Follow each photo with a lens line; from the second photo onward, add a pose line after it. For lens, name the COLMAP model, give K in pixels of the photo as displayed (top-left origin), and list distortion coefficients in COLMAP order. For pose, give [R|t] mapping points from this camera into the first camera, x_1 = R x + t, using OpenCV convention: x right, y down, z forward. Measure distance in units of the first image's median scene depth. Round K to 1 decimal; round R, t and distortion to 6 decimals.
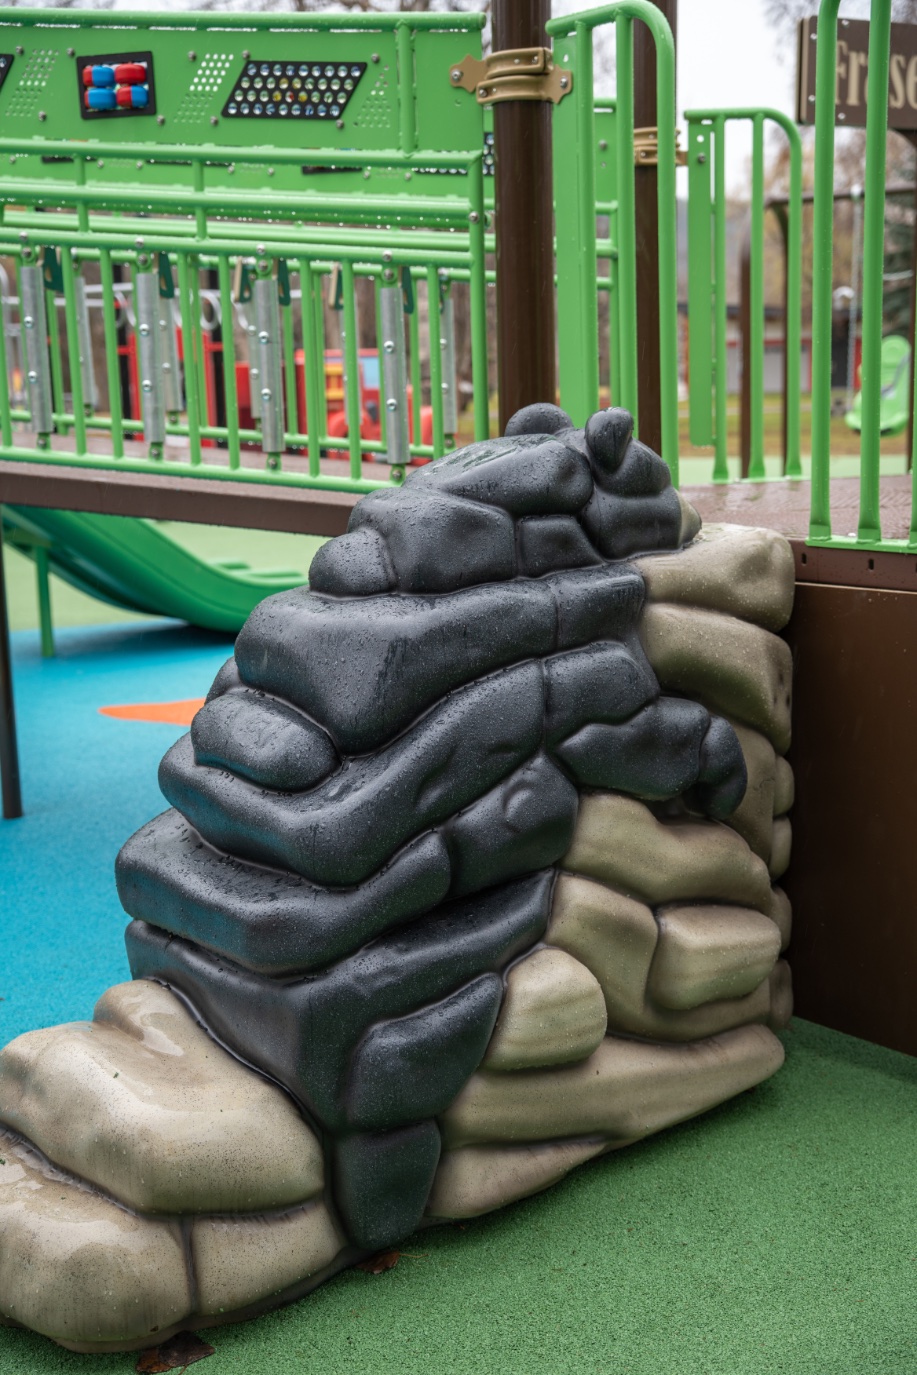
lens RADIAL K [[1260.7, 0, 460.5], [0, 1260.7, 657.5], [0, 0, 1]] dist [-0.011031, 0.067772]
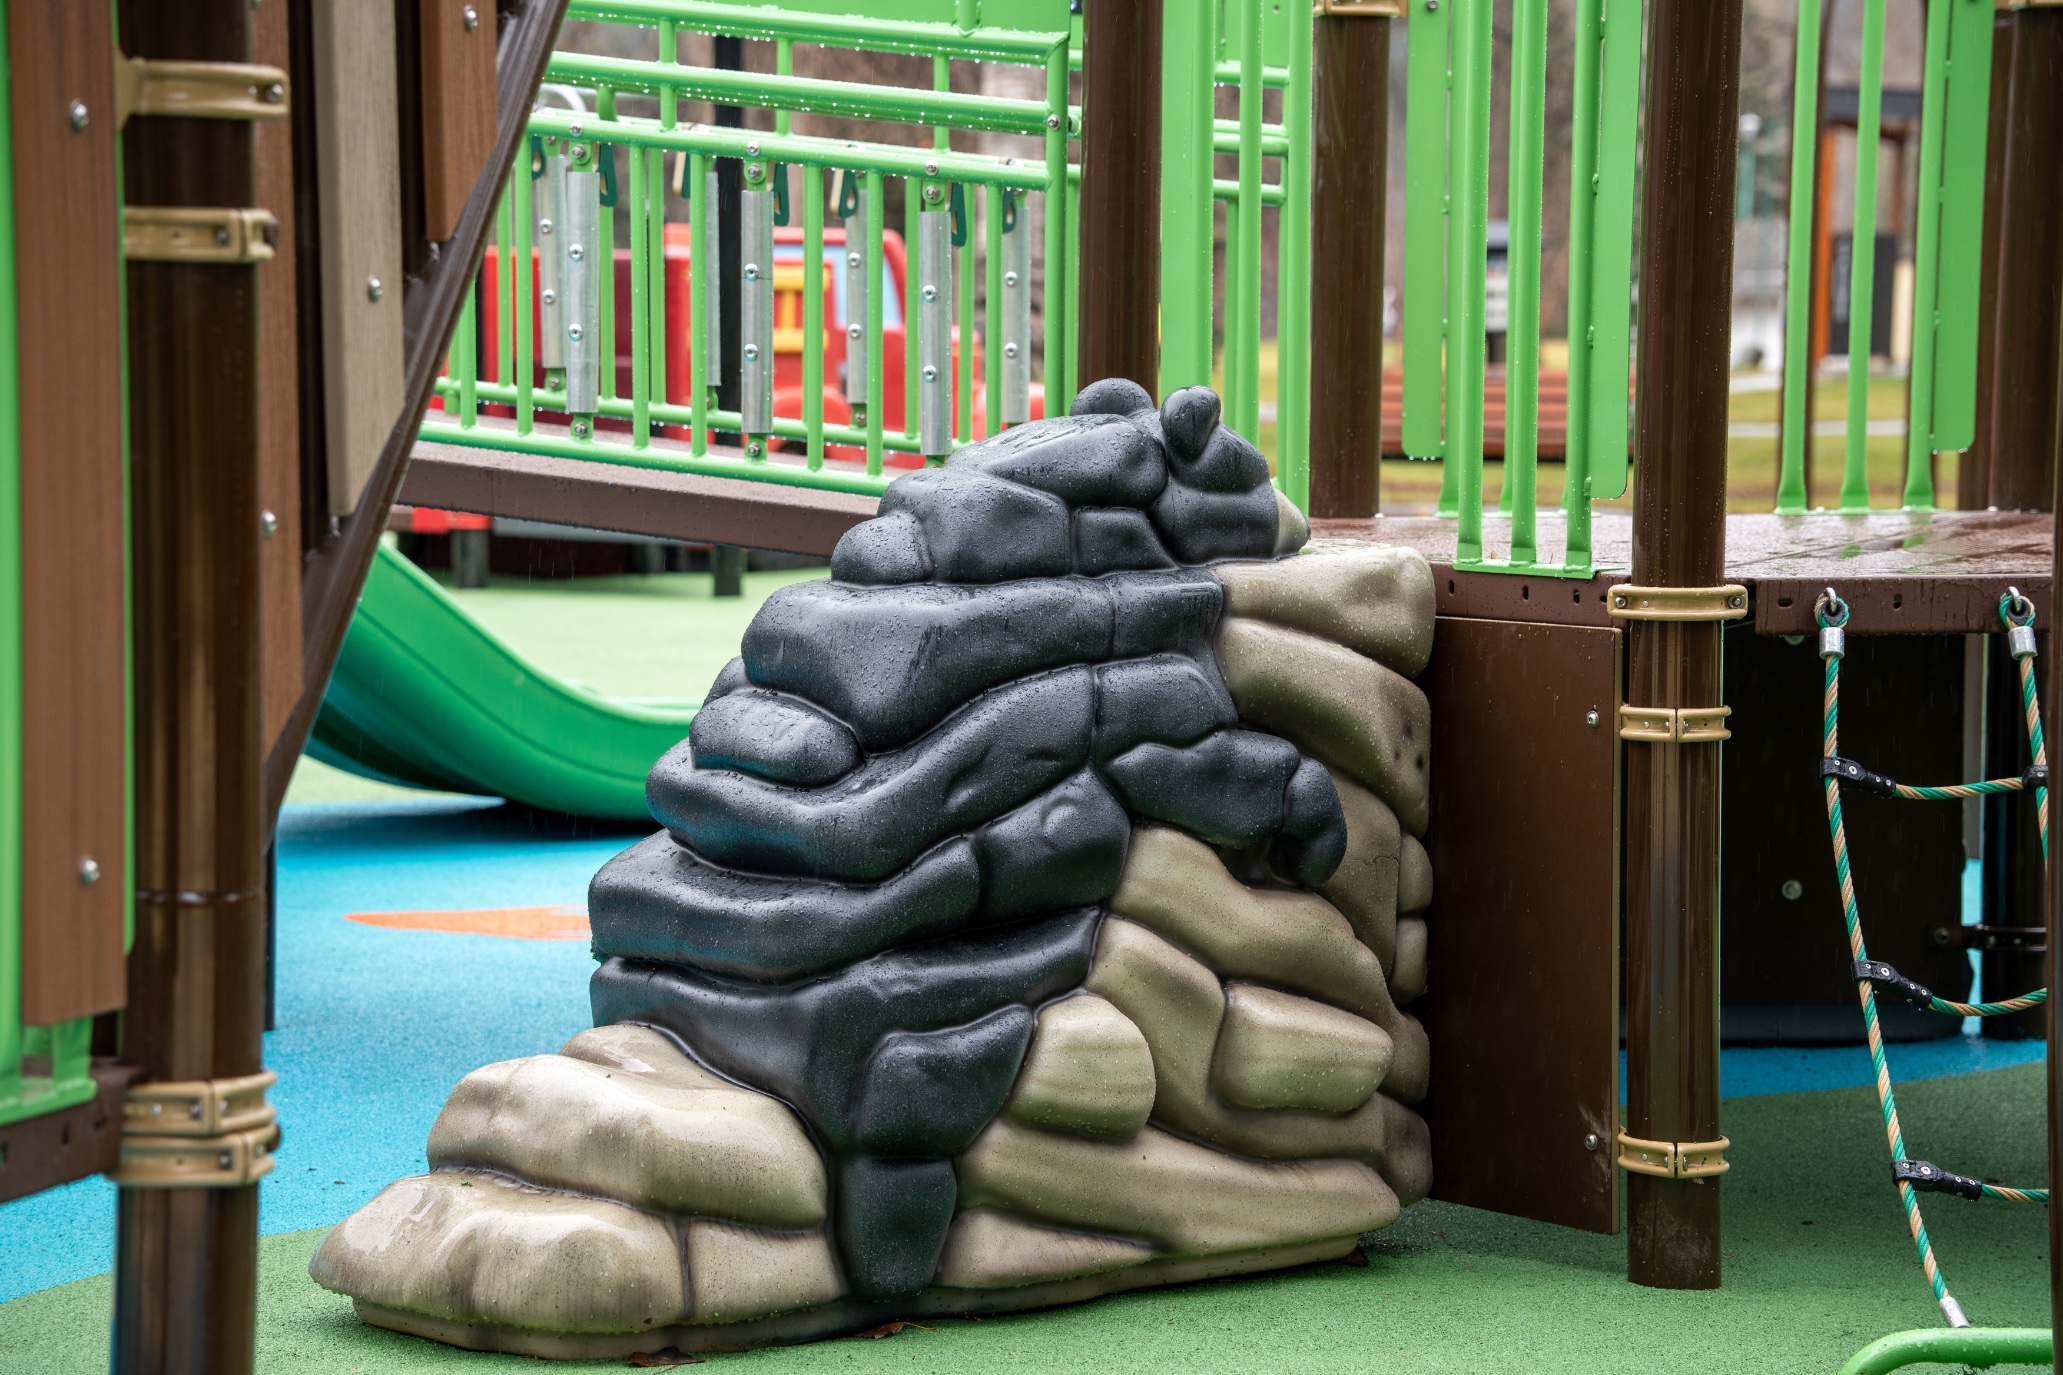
lens RADIAL K [[2630.3, 0, 1031.5], [0, 2630.3, 687.5], [0, 0, 1]] dist [0.099450, 0.051630]
pose [[0.999260, 0.038037, -0.005636, 0.031561], [-0.038367, 0.996025, -0.080386, 0.163439], [0.002556, 0.080542, 0.996748, -0.816442]]
